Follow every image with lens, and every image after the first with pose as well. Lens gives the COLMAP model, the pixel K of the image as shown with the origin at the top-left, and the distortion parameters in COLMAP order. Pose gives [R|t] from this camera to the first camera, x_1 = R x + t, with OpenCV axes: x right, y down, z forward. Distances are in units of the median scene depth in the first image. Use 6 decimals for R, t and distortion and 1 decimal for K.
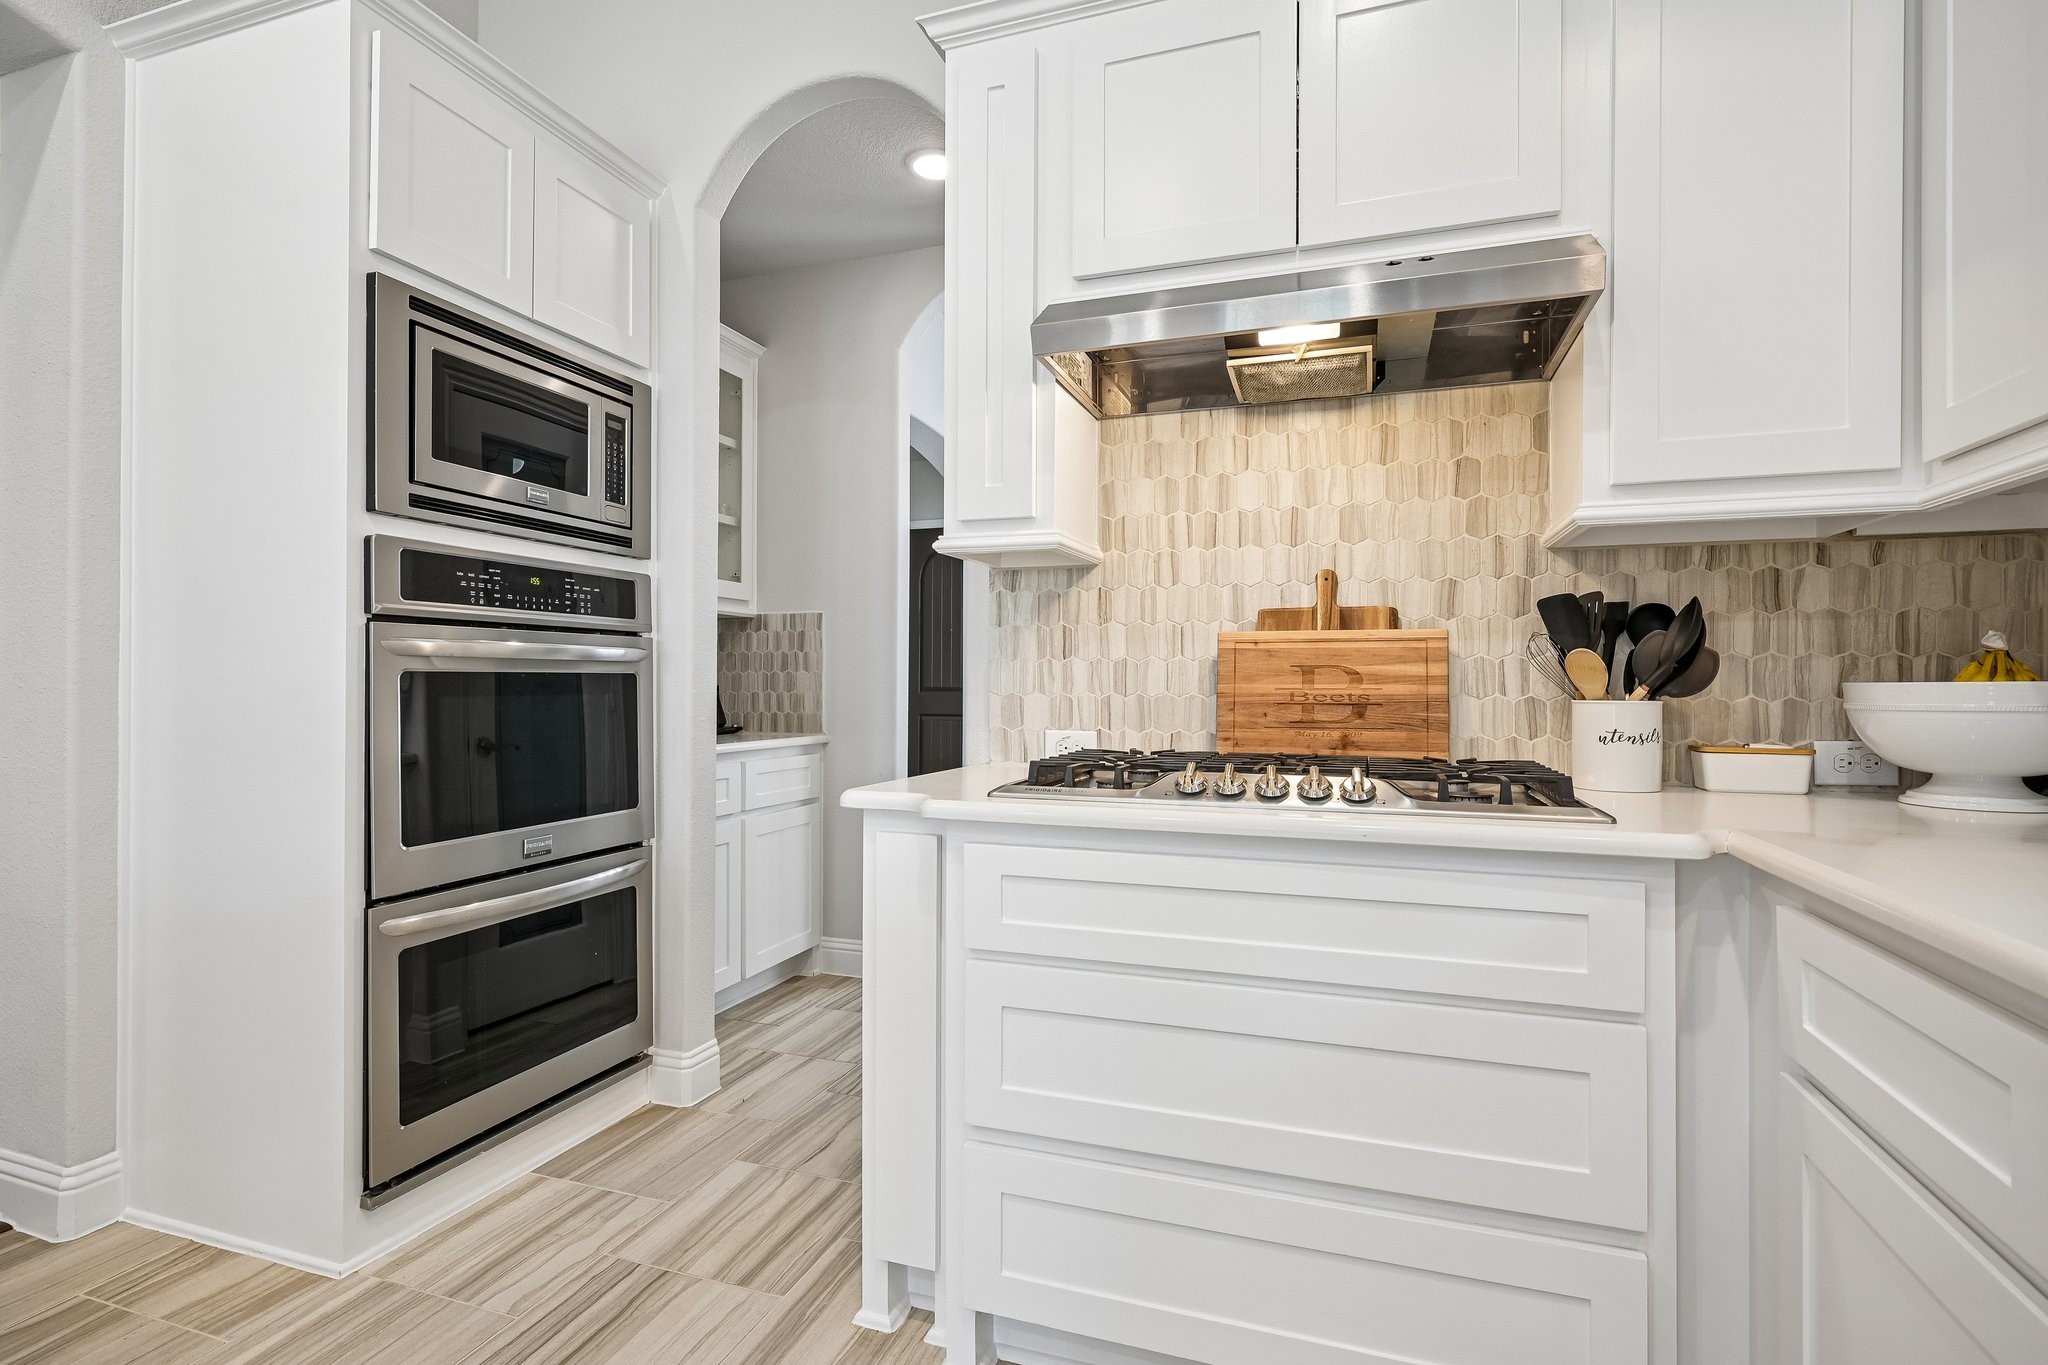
lens RADIAL K [[987.6, 0, 1024.0], [0, 987.6, 682.5], [0, 0, 1]] dist [0.001200, 0.000714]
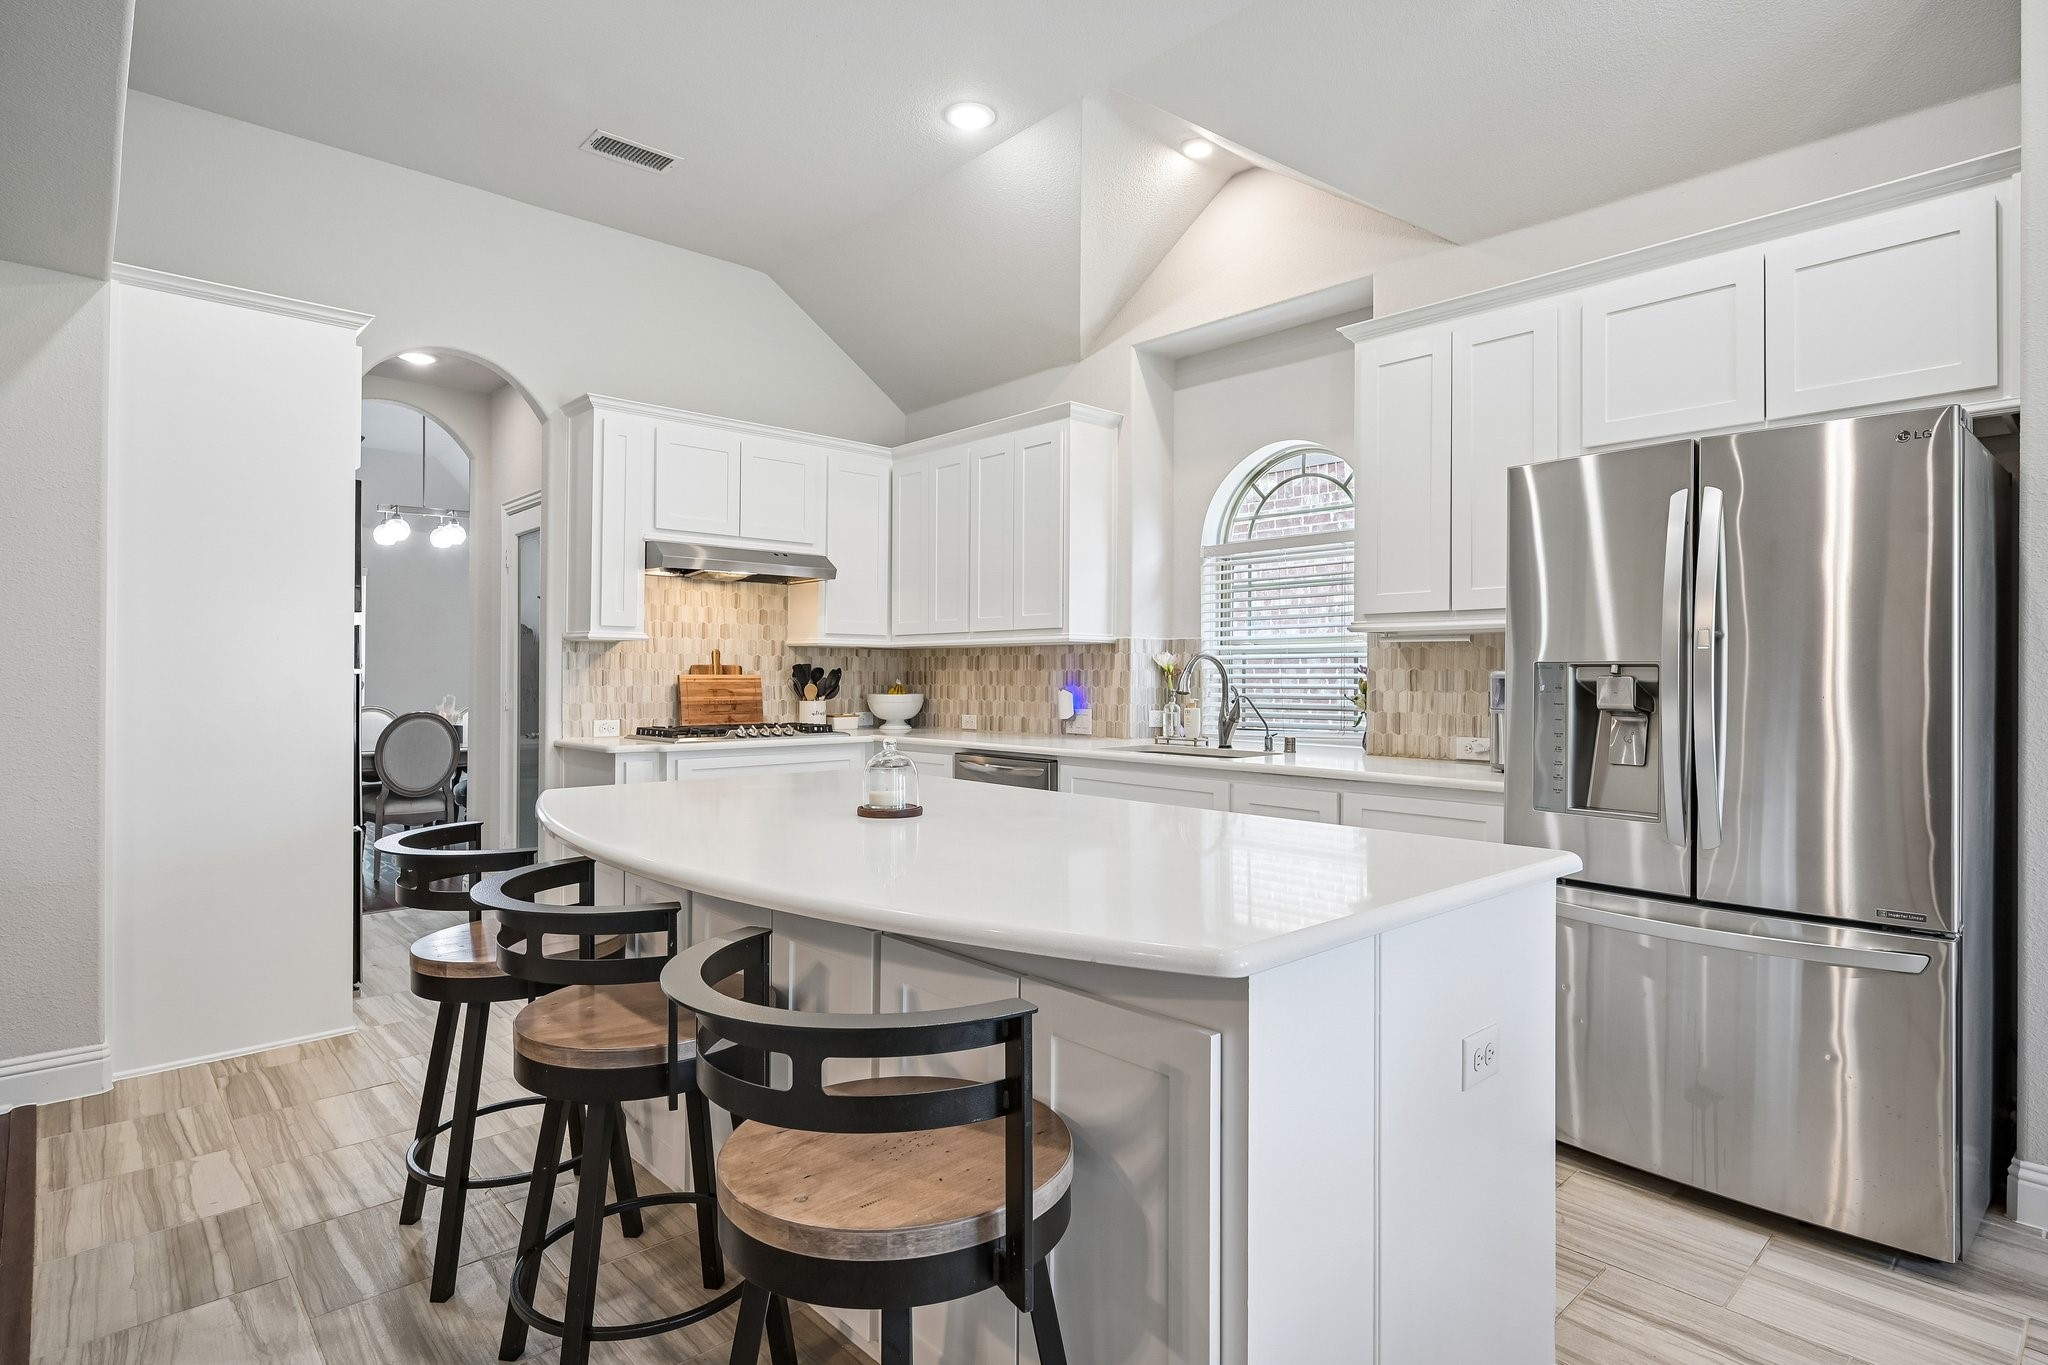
lens RADIAL K [[1085.6, 0, 1010.4], [0, 1085.6, 672.2], [0, 0, 1]] dist [0.032178, 0.000440]
pose [[0.481571, 0.000467, 0.876407, -1.790689], [-0.001342, 0.999999, 0.000205, -0.062598], [-0.876406, -0.001275, 0.481571, -0.983320]]
